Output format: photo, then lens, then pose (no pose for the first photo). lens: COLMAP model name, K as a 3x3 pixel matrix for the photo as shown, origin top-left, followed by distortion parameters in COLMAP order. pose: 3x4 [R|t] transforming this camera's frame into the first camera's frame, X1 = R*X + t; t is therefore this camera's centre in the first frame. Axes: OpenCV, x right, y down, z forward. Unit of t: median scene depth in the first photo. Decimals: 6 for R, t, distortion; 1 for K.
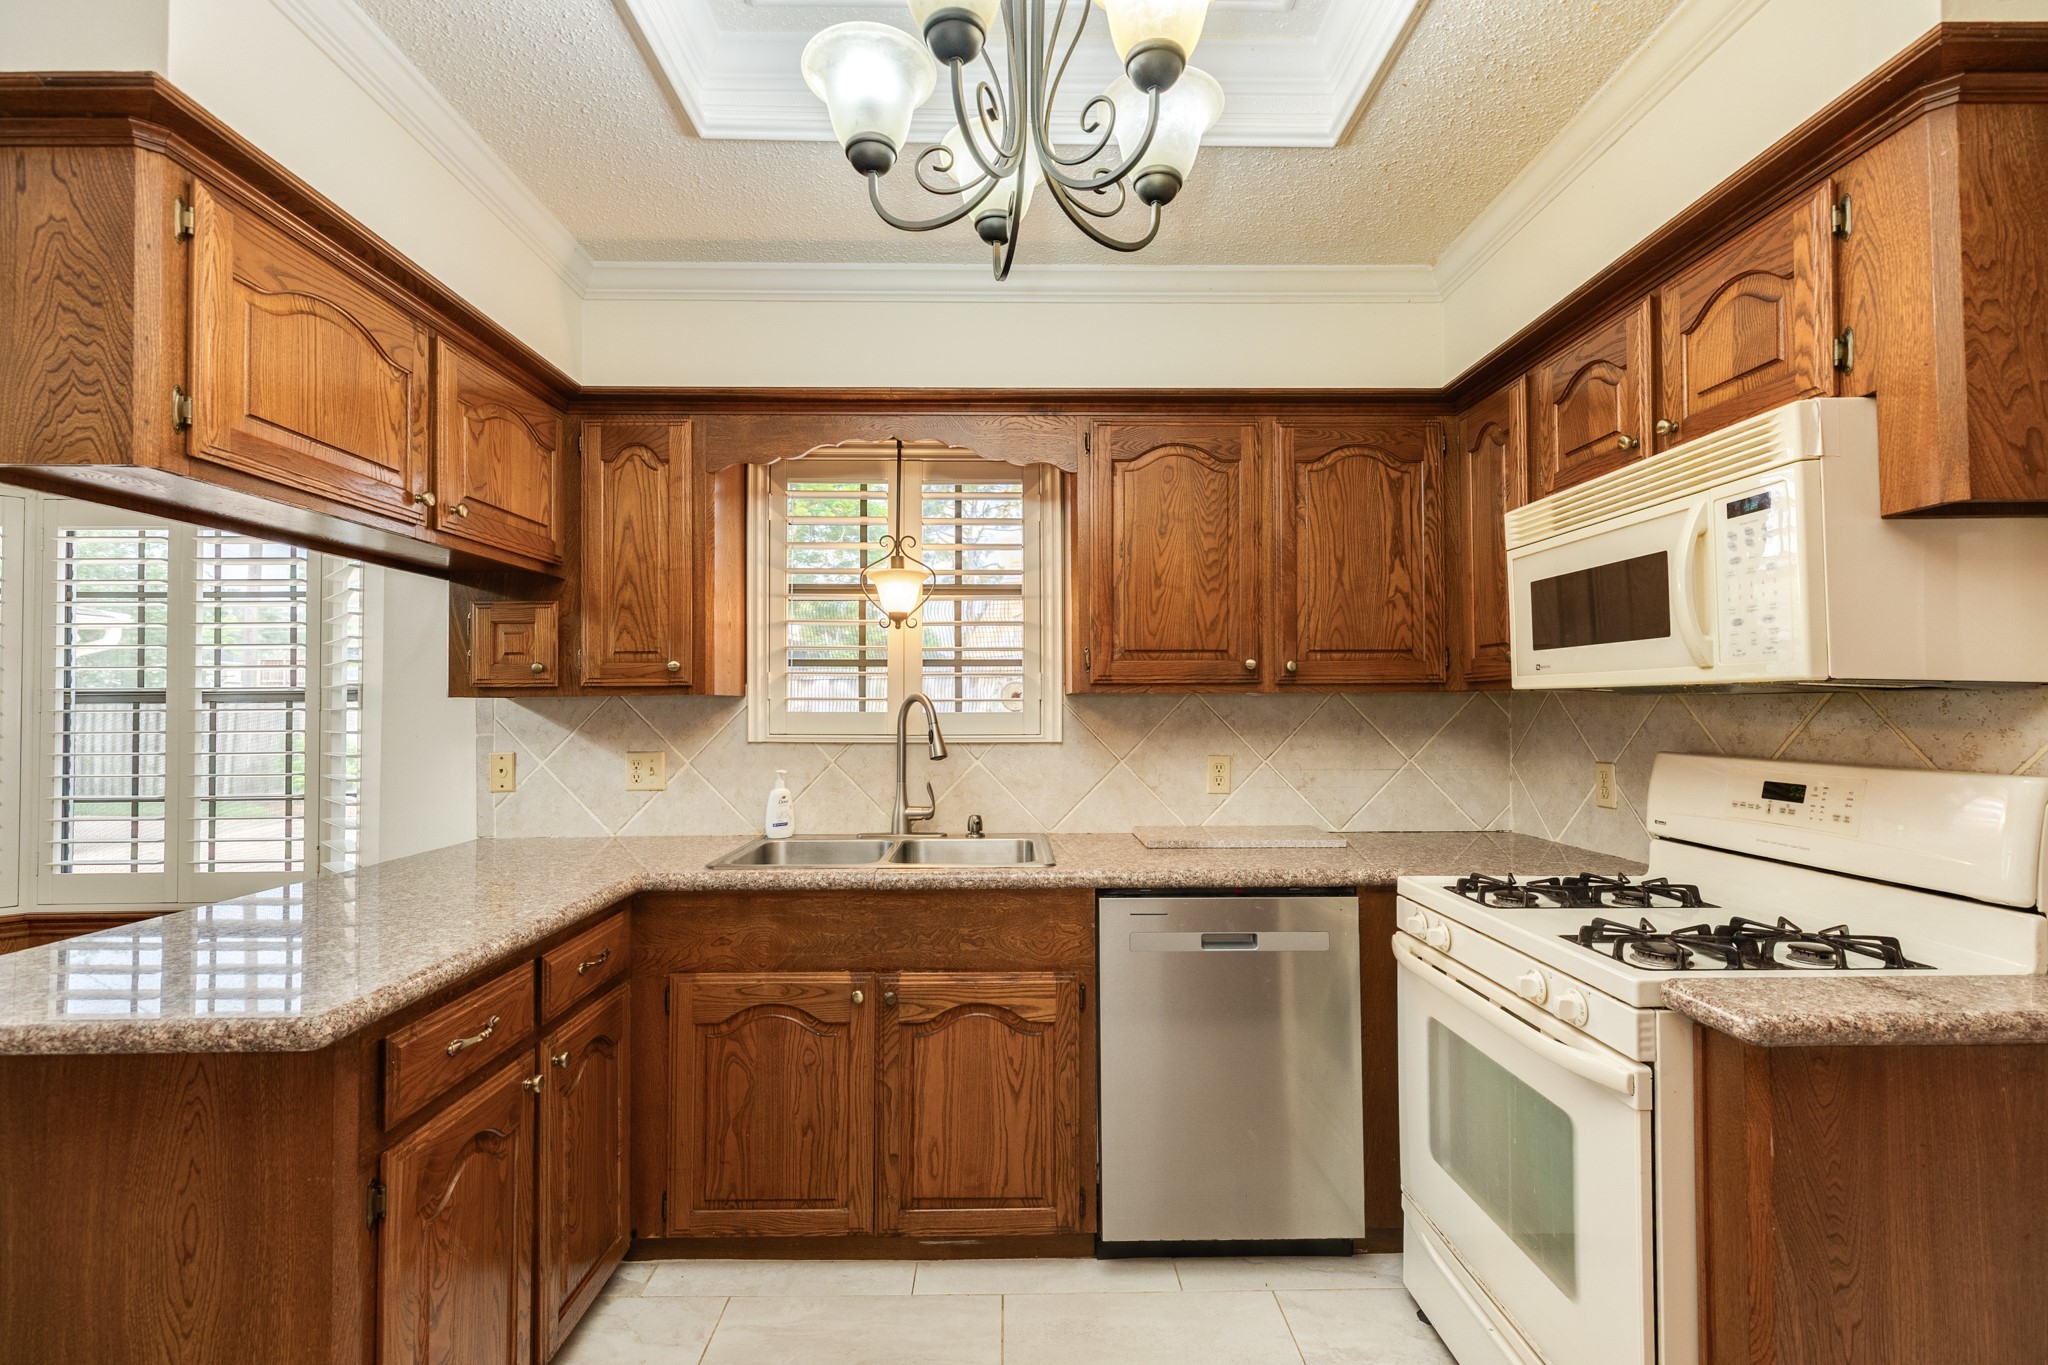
lens RADIAL K [[916.4, 0, 1025.2], [0, 916.4, 687.0], [0, 0, 1]] dist [0.007654, -0.000873]
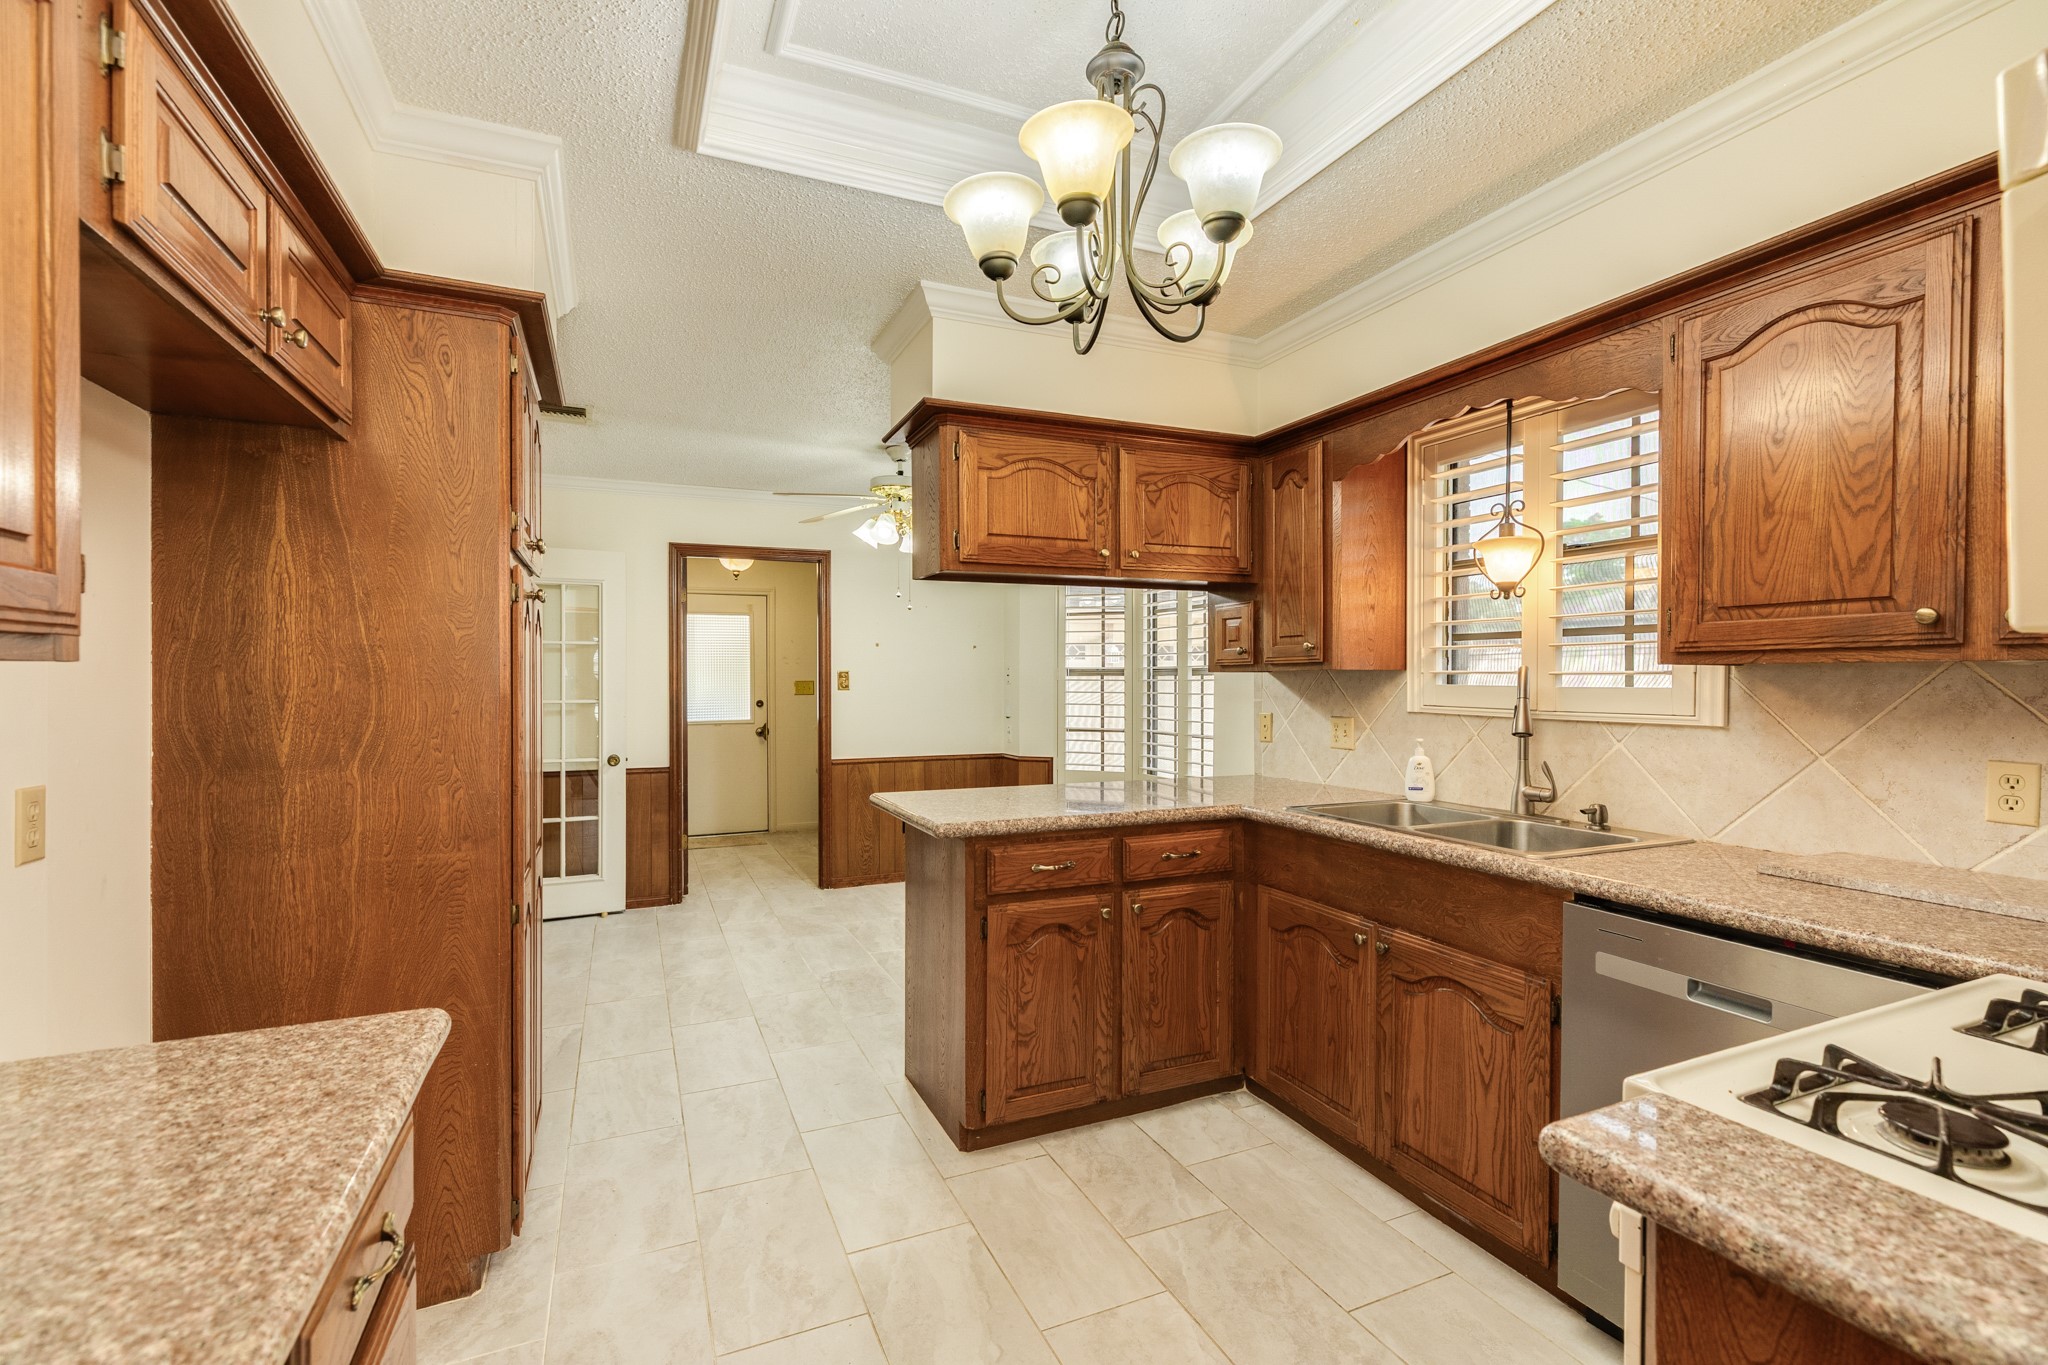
lens RADIAL K [[907.8, 0, 1016.9], [0, 907.8, 688.9], [0, 0, 1]] dist [0.006695, -0.000758]
pose [[0.382731, 0.013386, -0.923763, 0.586953], [0.018681, 0.999578, 0.022225, -0.000365], [0.923671, -0.025763, 0.382320, 0.170492]]
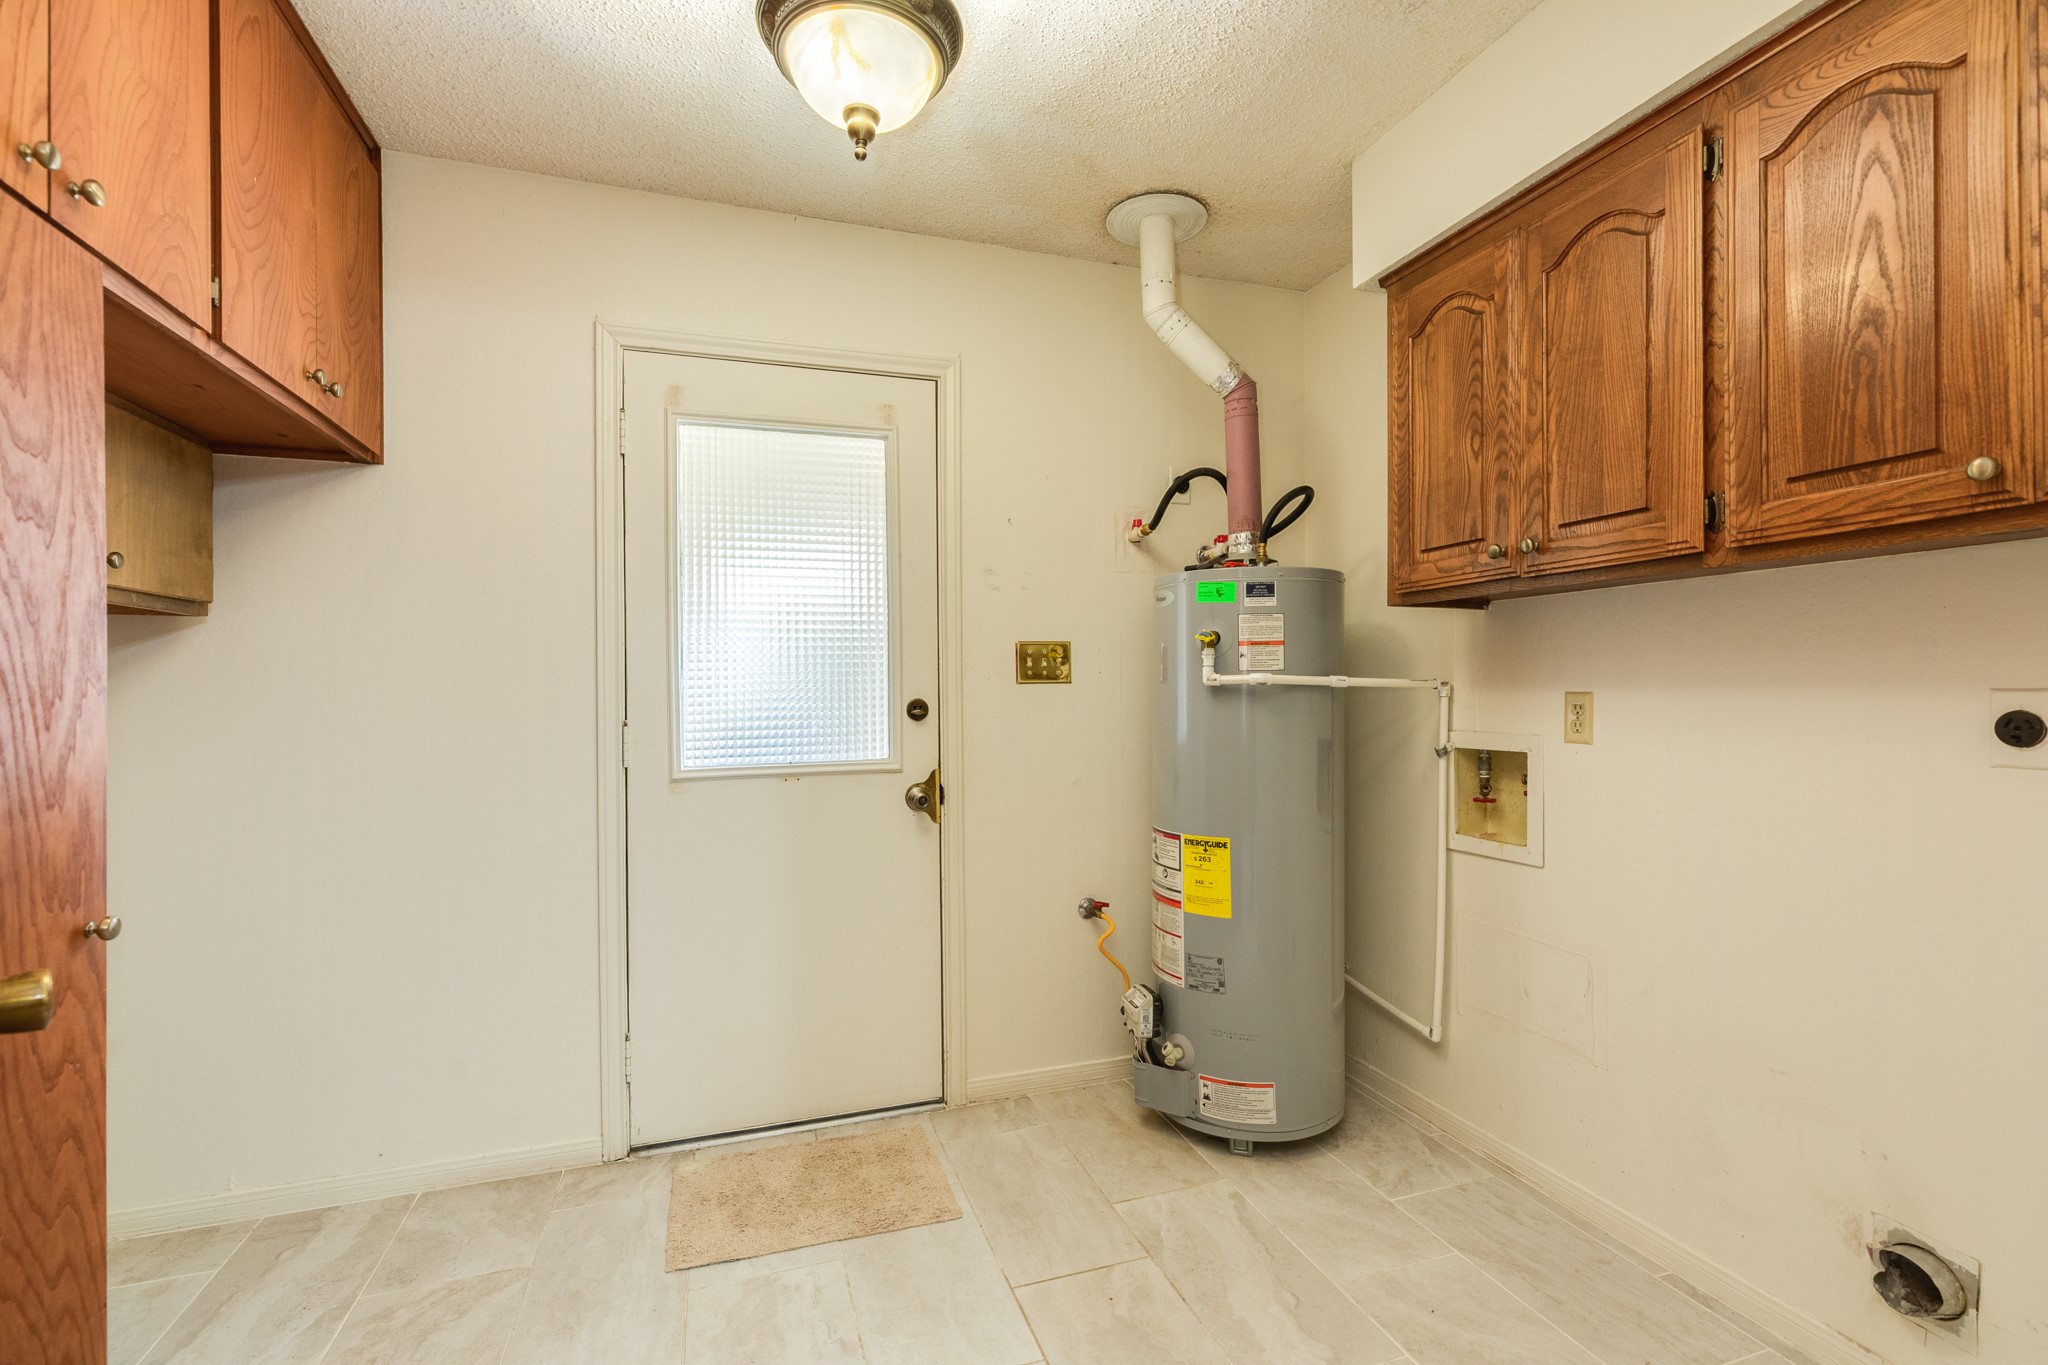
lens RADIAL K [[916.4, 0, 1025.2], [0, 916.4, 687.0], [0, 0, 1]] dist [0.007654, -0.000873]
pose [[0.308669, 0.005060, -0.951156, -1.716252], [0.023355, 0.999644, 0.012898, 0.071038], [0.950883, -0.026196, 0.308441, 0.353733]]
